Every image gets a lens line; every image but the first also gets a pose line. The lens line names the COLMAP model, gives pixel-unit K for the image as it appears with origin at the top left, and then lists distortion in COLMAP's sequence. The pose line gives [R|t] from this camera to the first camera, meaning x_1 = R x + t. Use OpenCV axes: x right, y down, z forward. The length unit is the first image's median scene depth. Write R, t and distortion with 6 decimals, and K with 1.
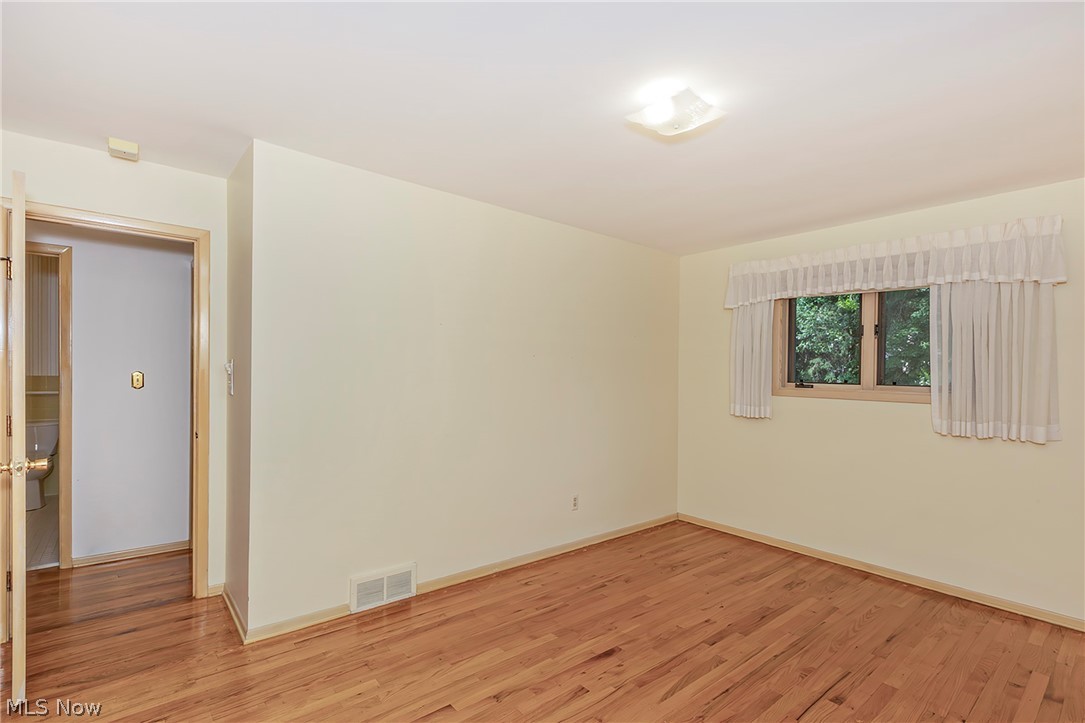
lens RADIAL K [[504.3, 0, 511.1], [0, 504.3, 374.1], [0, 0, 1]] dist [0.002526, 0.001215]
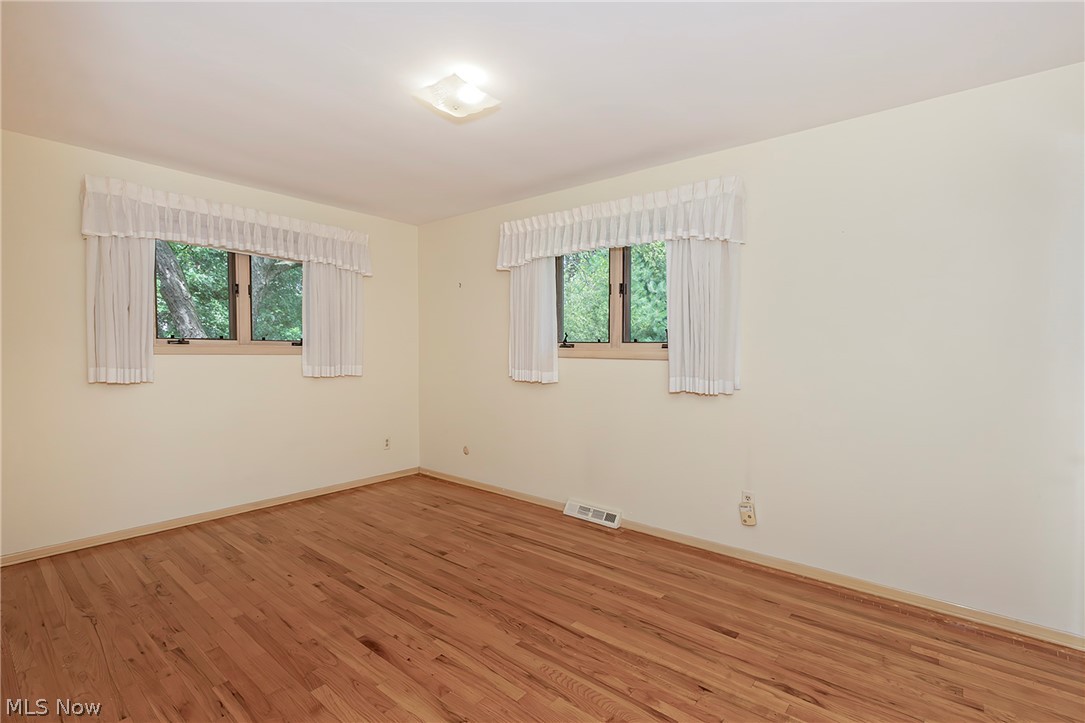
lens RADIAL K [[504.3, 0, 544.3], [0, 504.3, 361.0], [0, 0, 1]] dist [0.002526, 0.001215]
pose [[-0.228956, -0.038648, 0.972669, -0.568194], [-0.007782, 0.999252, 0.037873, 0.022759], [-0.973406, 0.001102, -0.229086, 0.729895]]
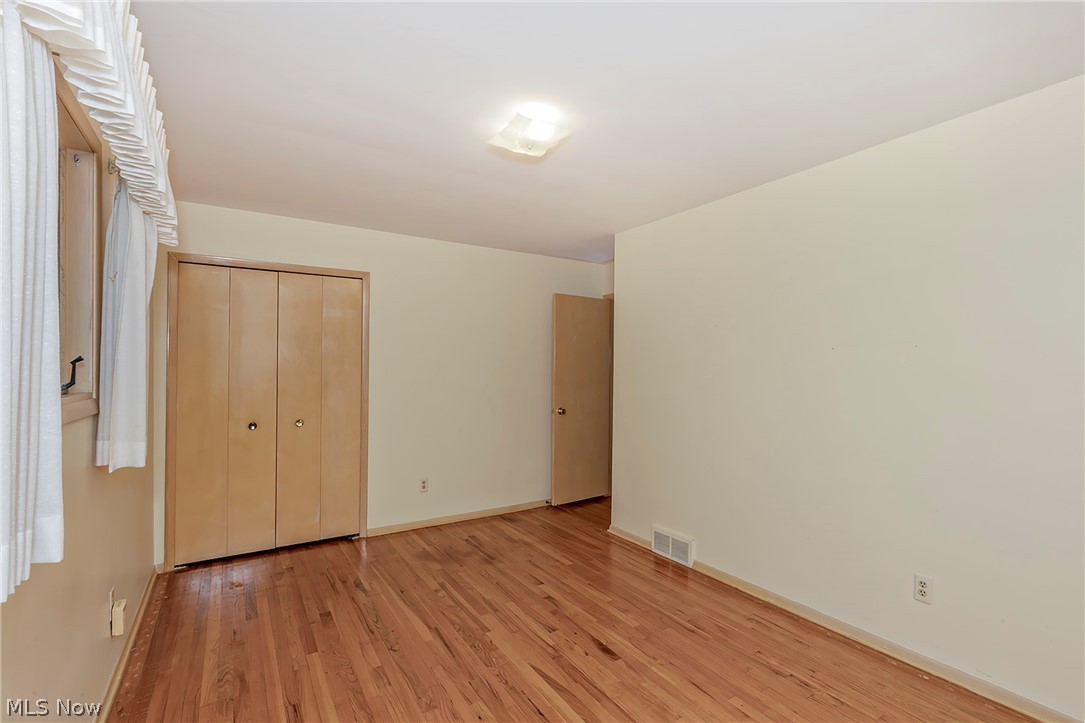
lens RADIAL K [[504.3, 0, 542.4], [0, 504.3, 360.7], [0, 0, 1]] dist [0.002526, 0.001215]
pose [[-0.109336, -0.026897, -0.993641, 0.972709], [-0.004937, 0.999636, -0.026517, 0.007415], [0.993993, 0.002006, -0.109429, 0.788425]]
